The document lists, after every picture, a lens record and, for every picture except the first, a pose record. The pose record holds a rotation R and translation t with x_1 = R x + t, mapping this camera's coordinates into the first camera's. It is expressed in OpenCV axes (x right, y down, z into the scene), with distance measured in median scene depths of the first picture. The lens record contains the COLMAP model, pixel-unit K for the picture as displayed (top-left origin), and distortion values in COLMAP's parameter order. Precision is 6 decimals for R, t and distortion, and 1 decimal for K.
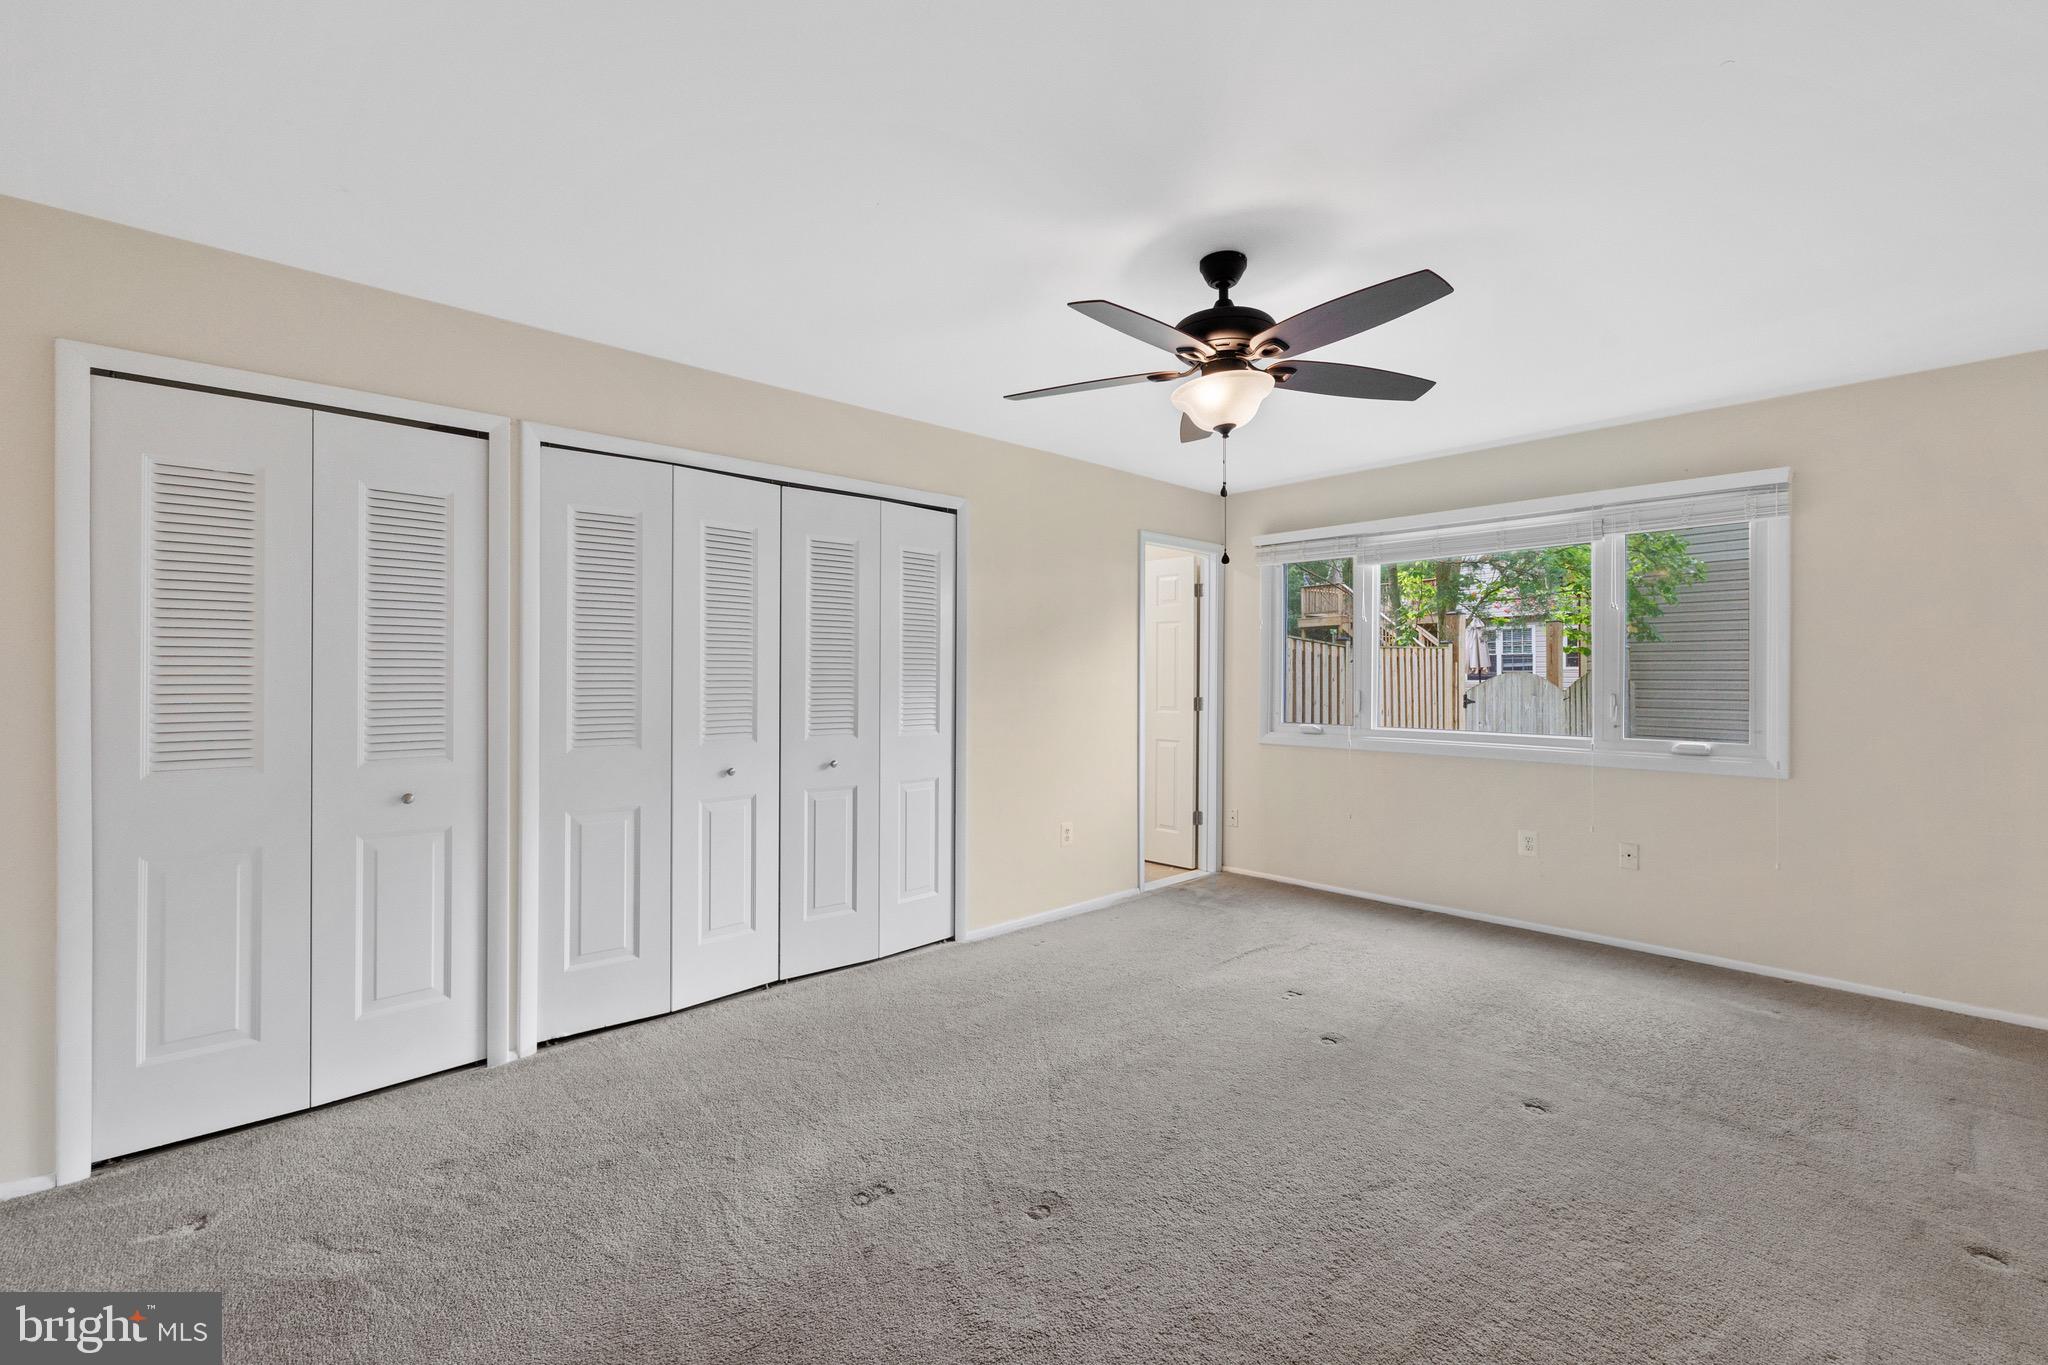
lens RADIAL K [[861.6, 0, 1024.0], [0, 861.6, 682.5], [0, 0, 1]] dist [0.016880, 0.000232]
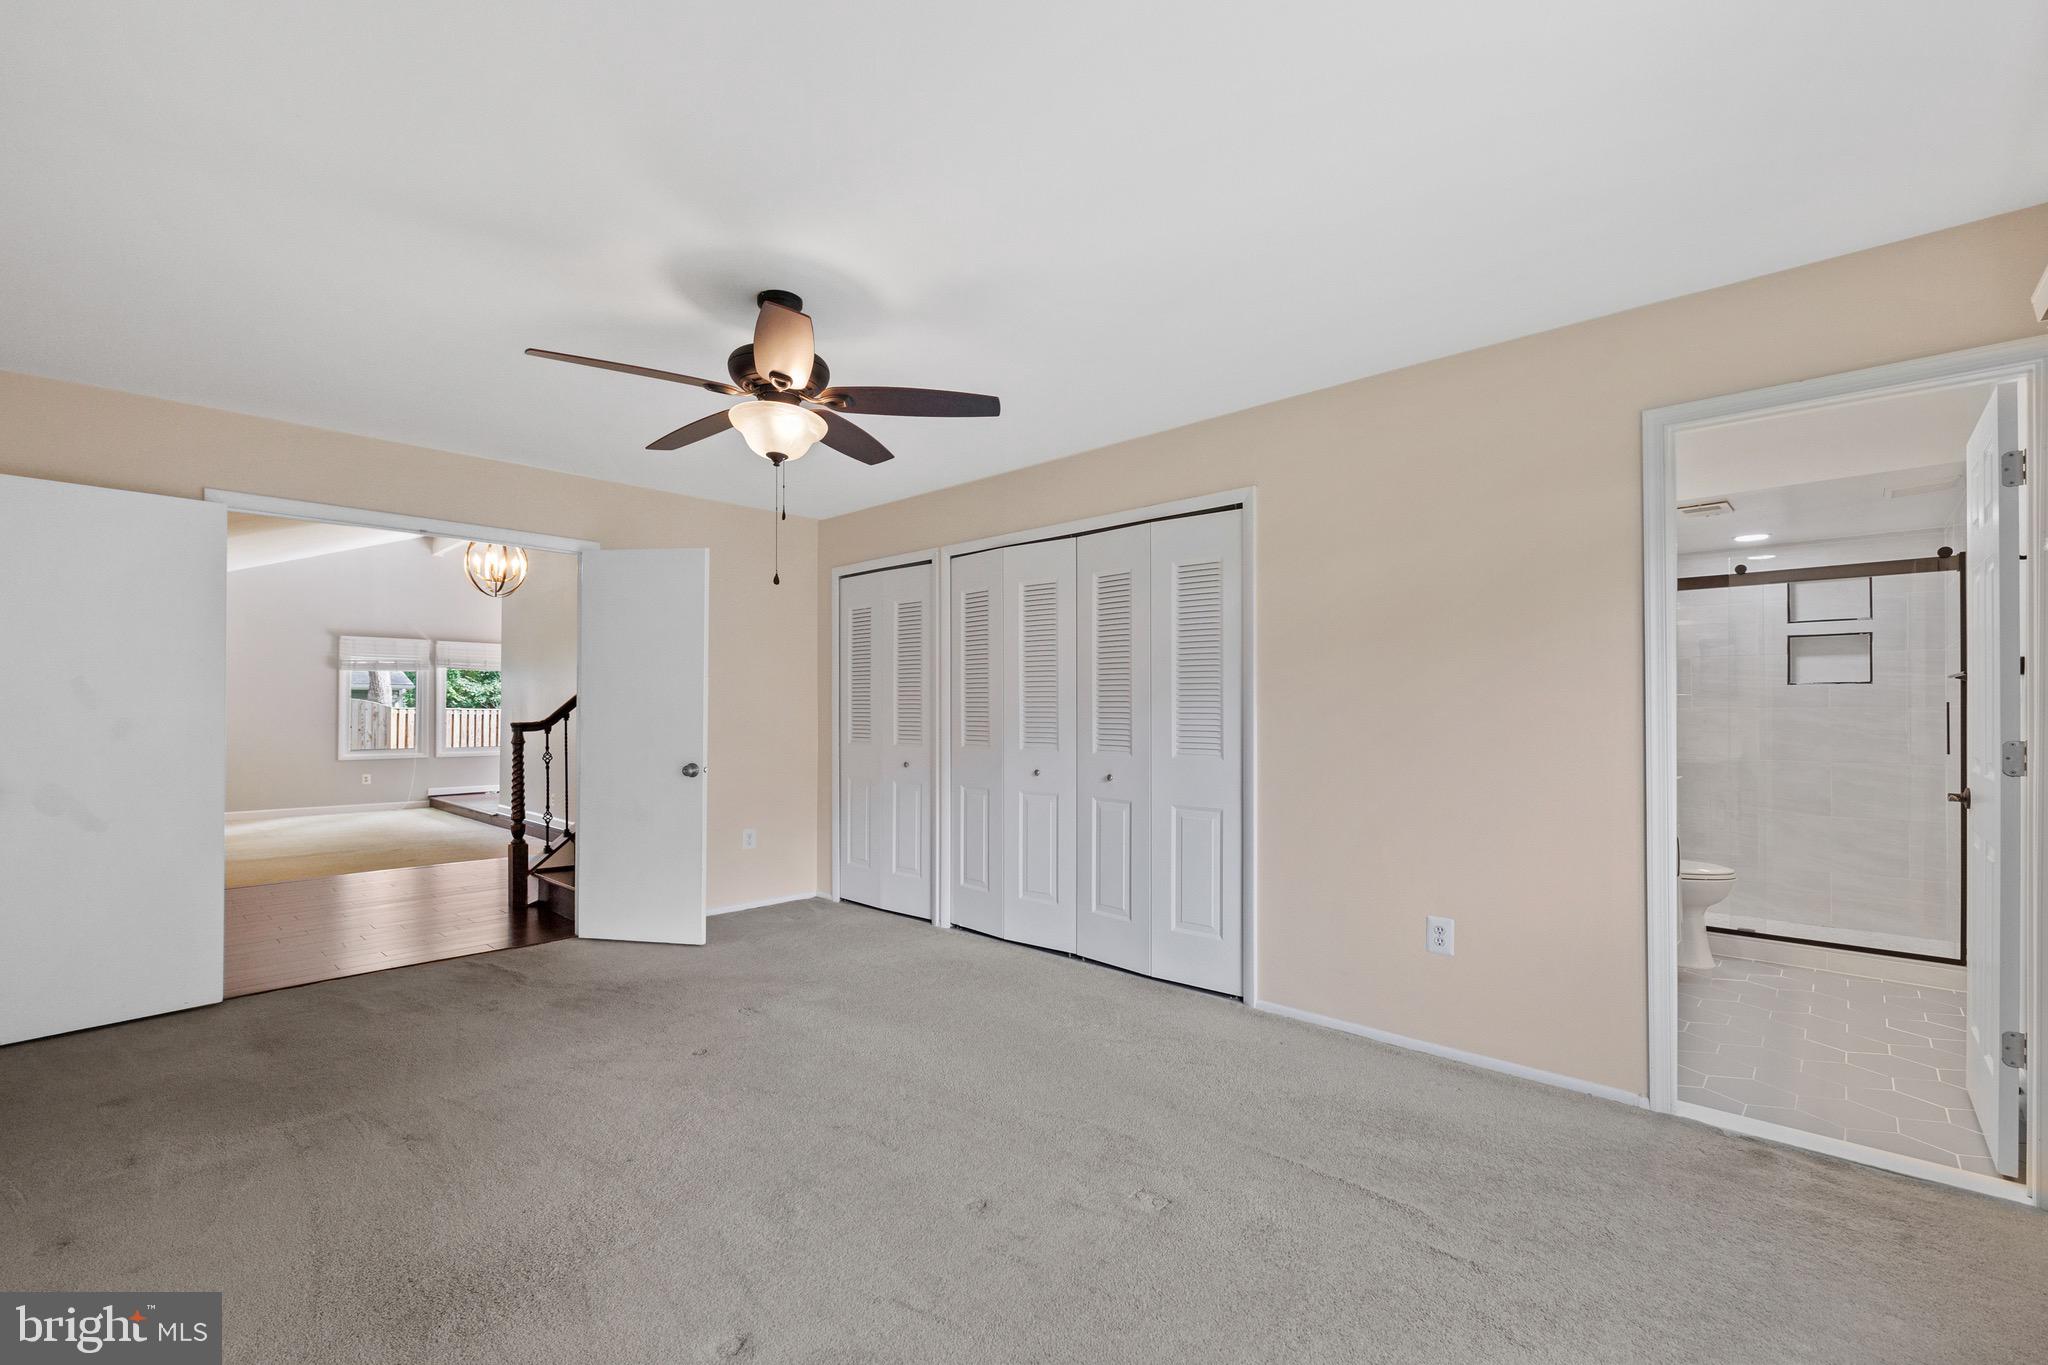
lens RADIAL K [[888.3, 0, 1024.0], [0, 888.3, 682.5], [0, 0, 1]] dist [-0.000827, -0.000096]
pose [[0.064973, -0.016180, -0.997756, 0.887224], [0.006426, 0.999855, -0.015796, -0.008989], [0.997866, -0.005385, 0.065068, 0.812542]]
